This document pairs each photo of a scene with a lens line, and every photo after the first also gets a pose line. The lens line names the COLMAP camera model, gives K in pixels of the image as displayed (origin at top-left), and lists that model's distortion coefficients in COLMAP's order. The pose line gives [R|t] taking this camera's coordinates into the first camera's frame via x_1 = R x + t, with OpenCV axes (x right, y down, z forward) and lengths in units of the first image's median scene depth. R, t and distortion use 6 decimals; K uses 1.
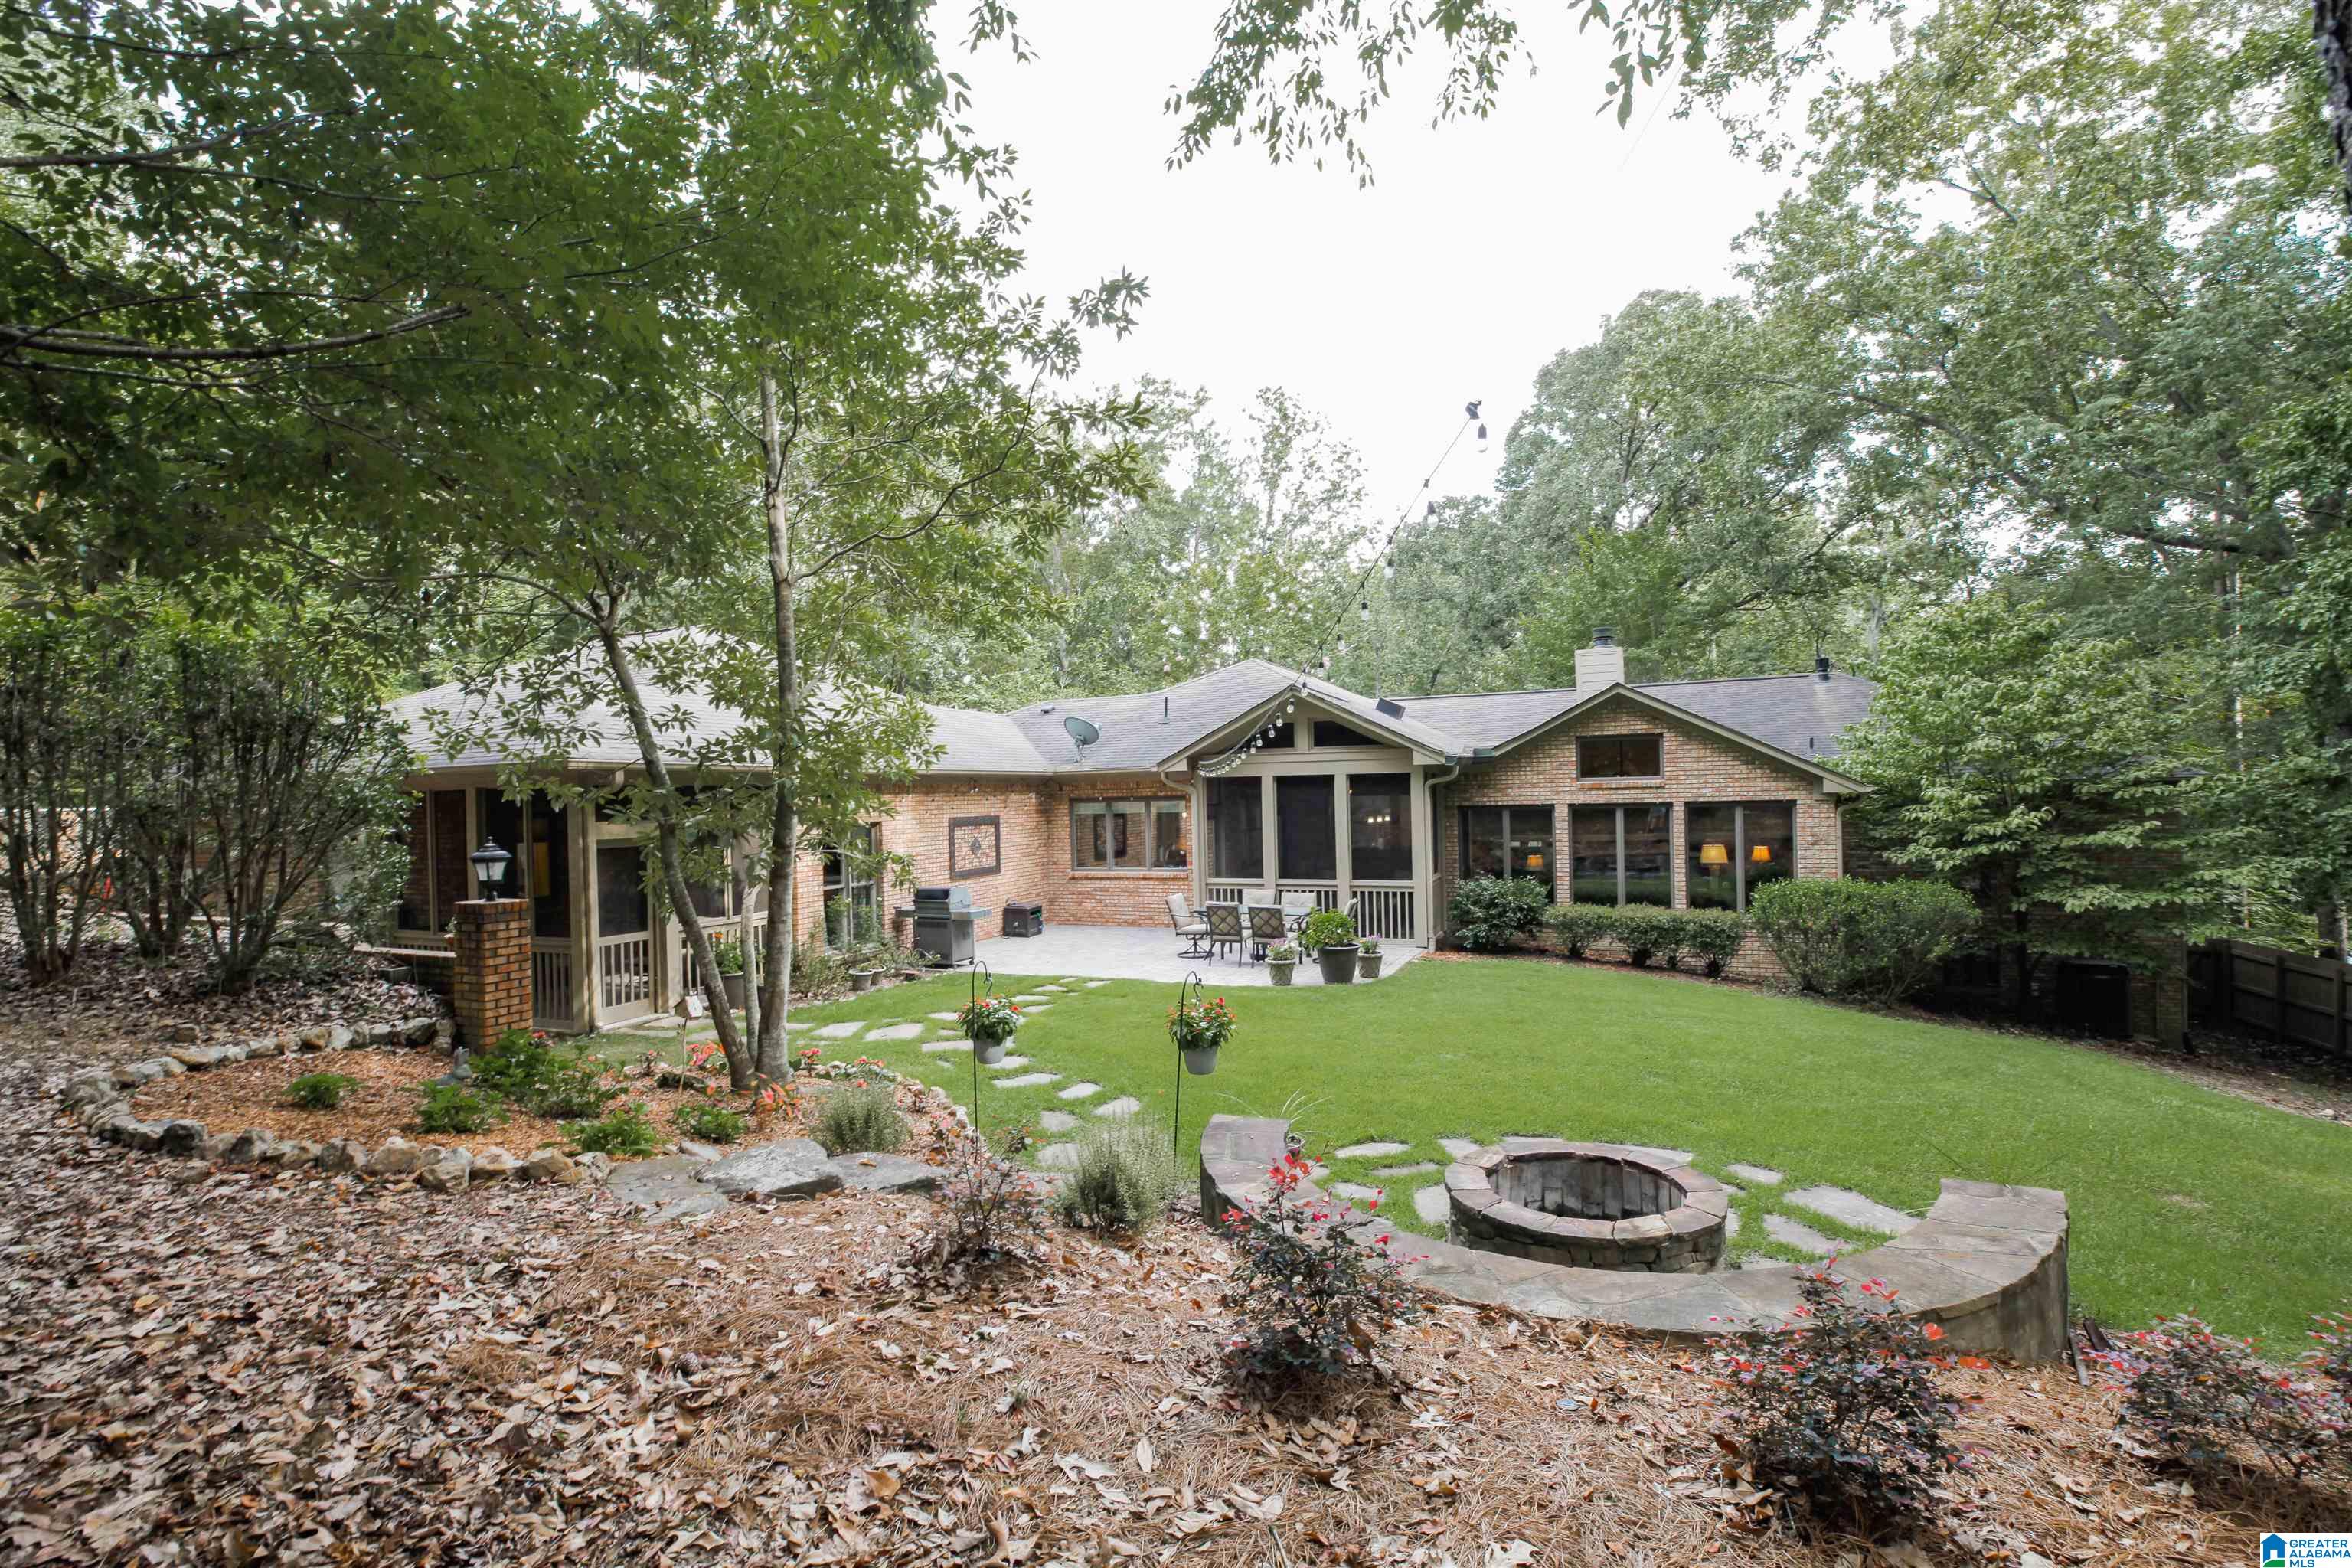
lens RADIAL K [[1074.4, 0, 1176.0], [0, 1074.4, 784.0], [0, 0, 1]] dist [-0.020535, 0.000650]
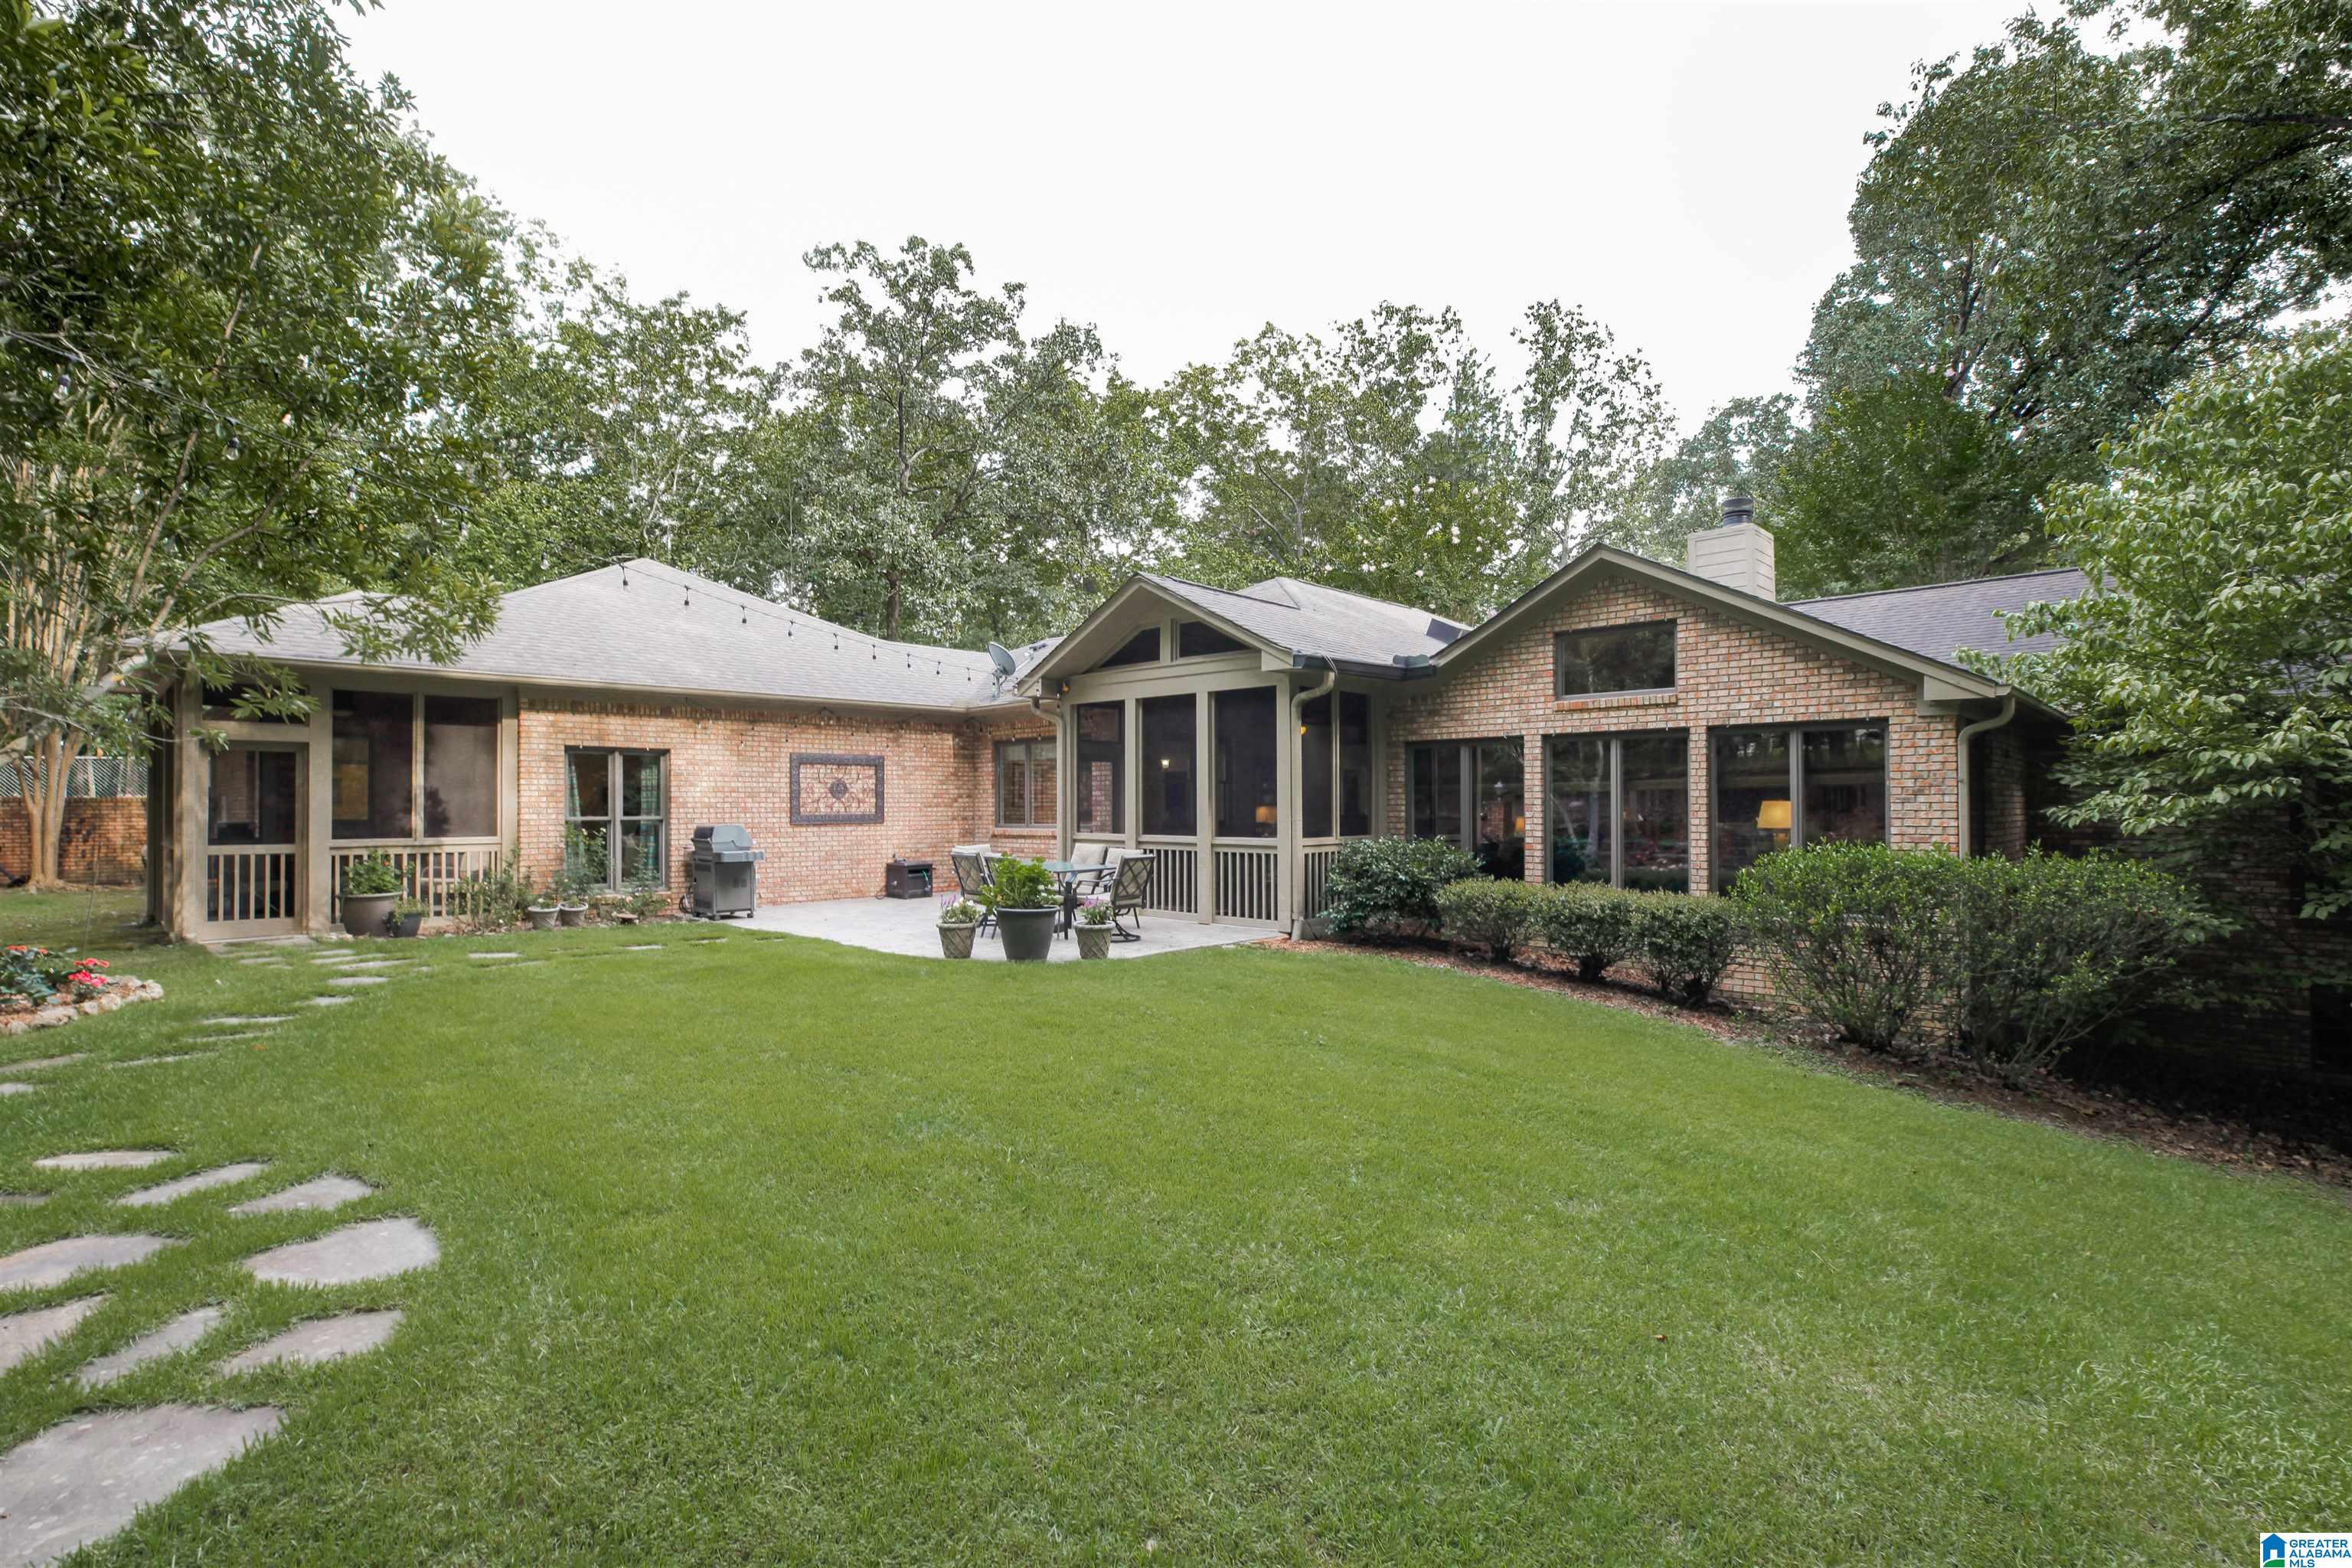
lens RADIAL K [[1108.0, 0, 1176.0], [0, 1108.0, 784.0], [0, 0, 1]] dist [-0.025992, -0.000166]
pose [[0.937137, 0.013716, -0.348691, 0.400894], [-0.015319, 0.999881, -0.001841, 0.055192], [0.348624, 0.007066, 0.937236, 0.282224]]
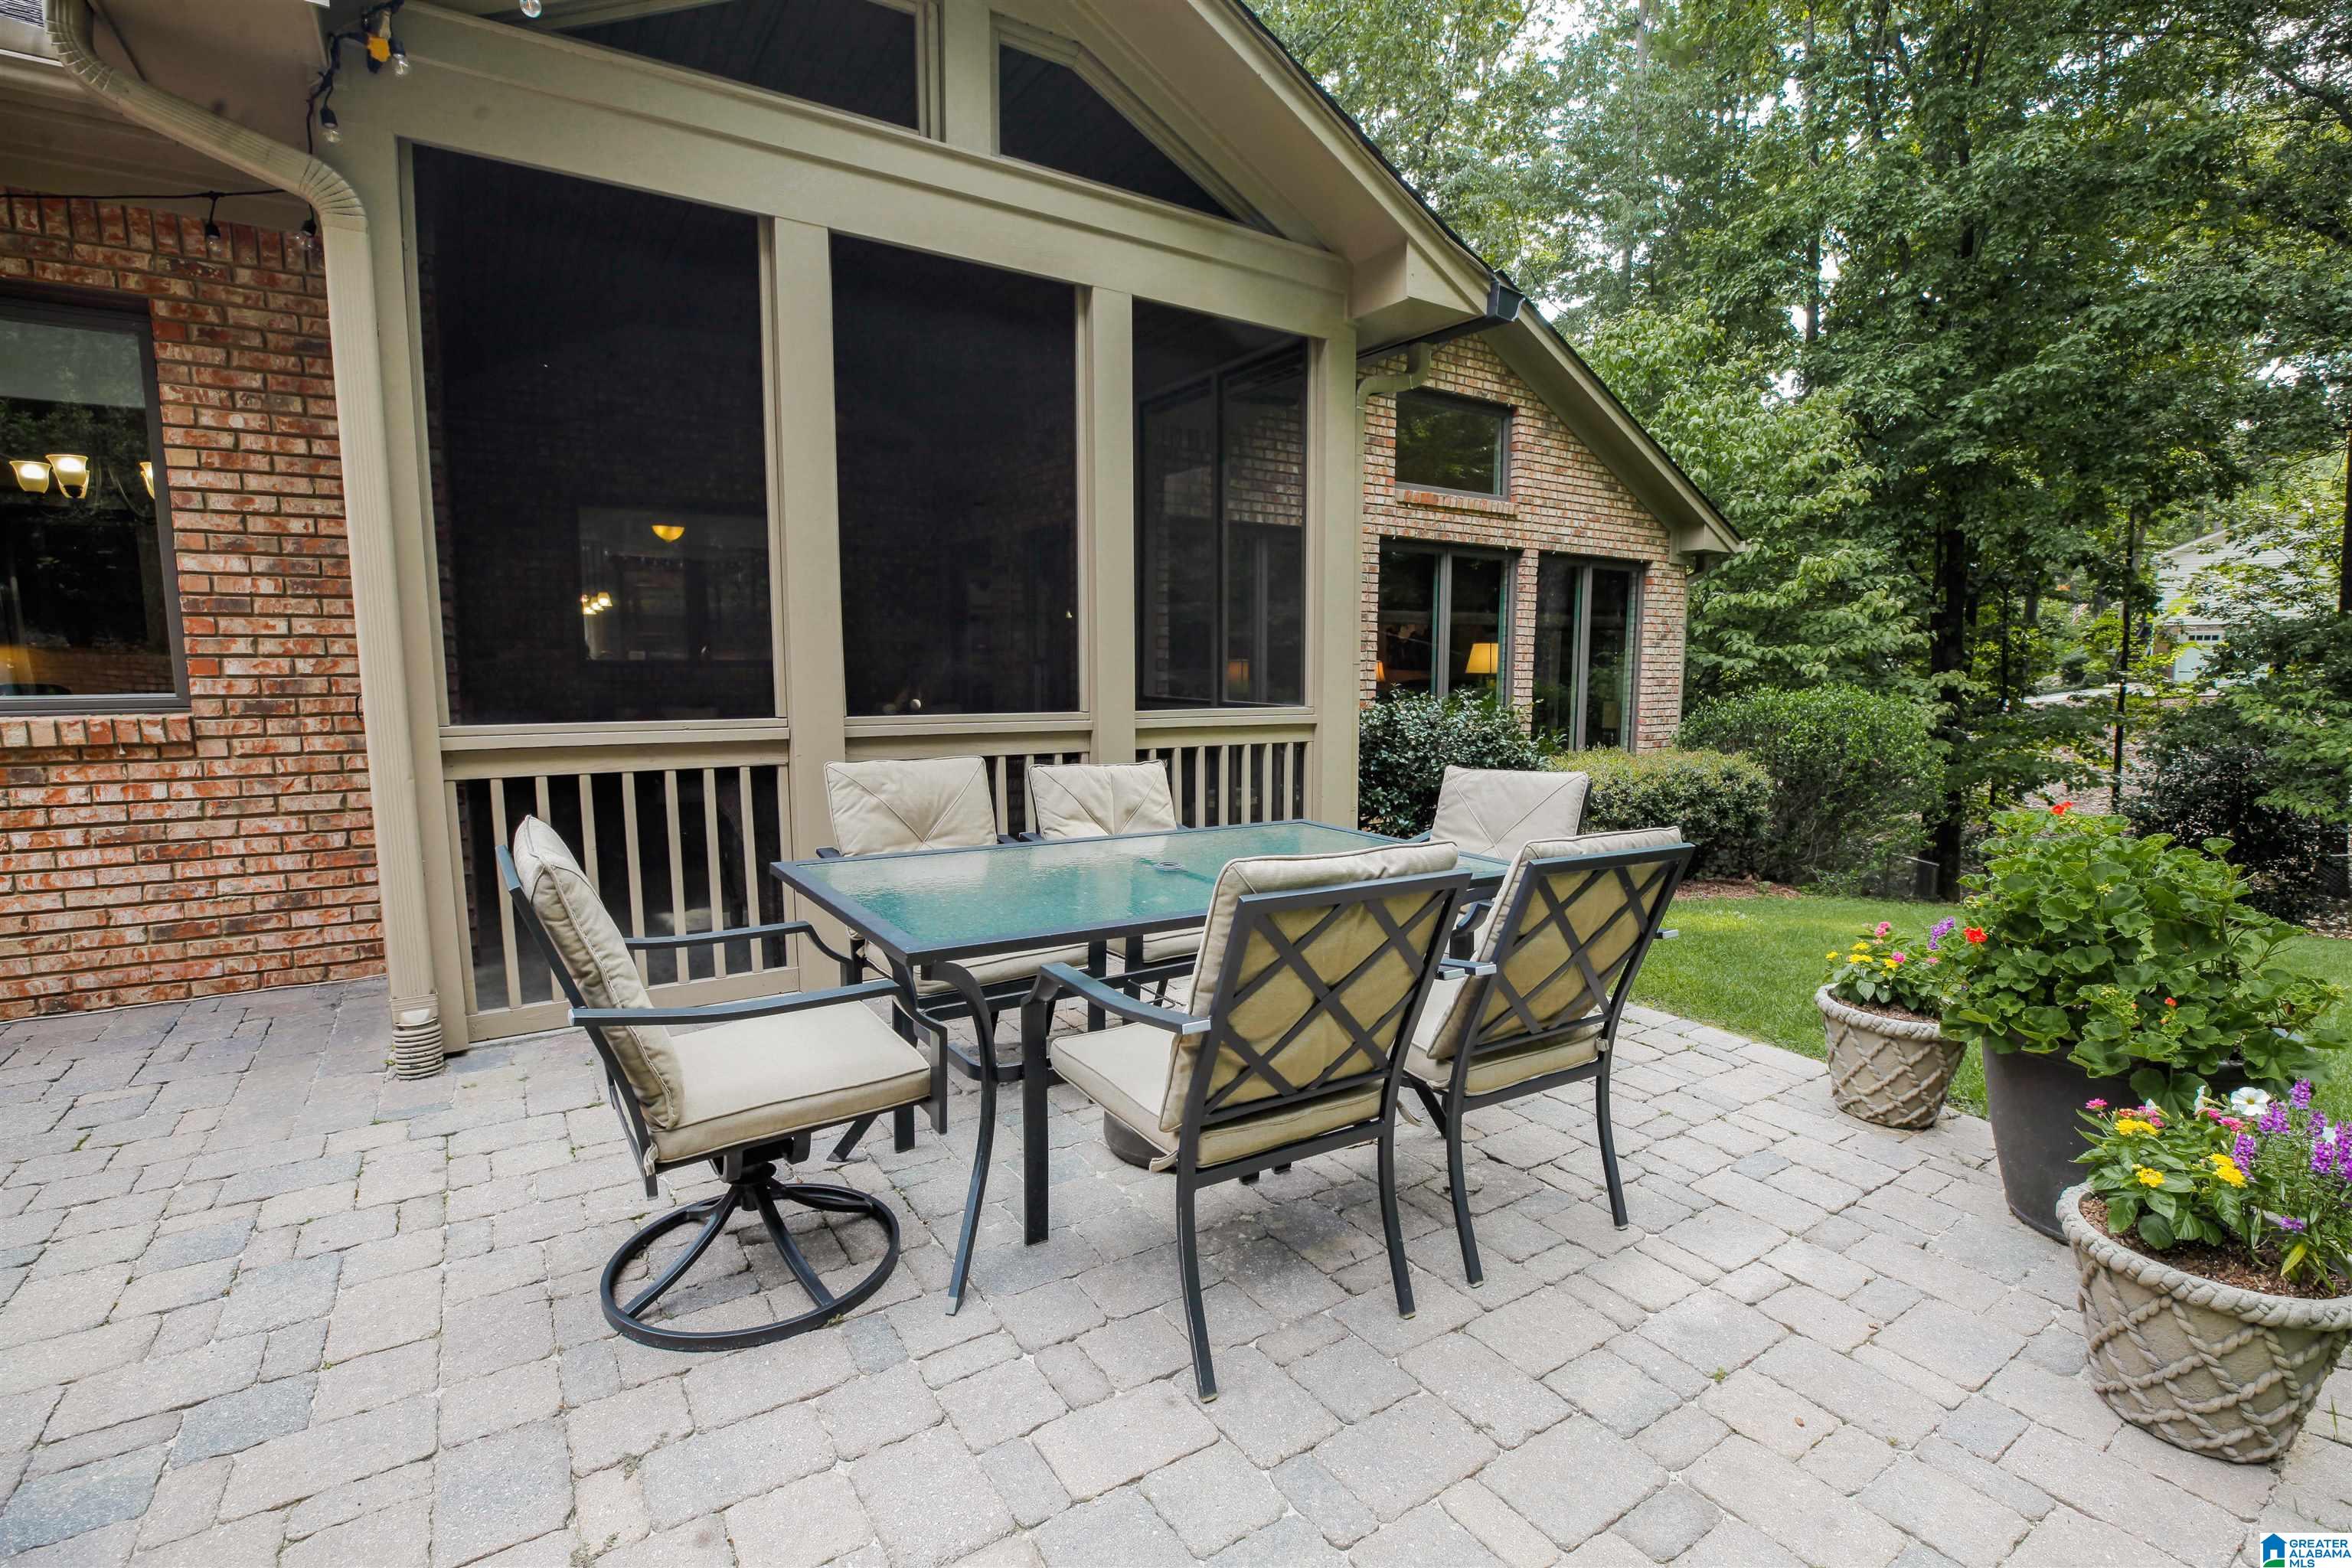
lens RADIAL K [[1074.4, 0, 1176.0], [0, 1074.4, 784.0], [0, 0, 1]] dist [-0.020535, 0.000650]
pose [[0.543450, -0.068112, 0.836673, -0.057768], [-0.023712, 0.995059, 0.096408, 0.081630], [-0.839106, -0.072232, 0.539150, 0.841281]]
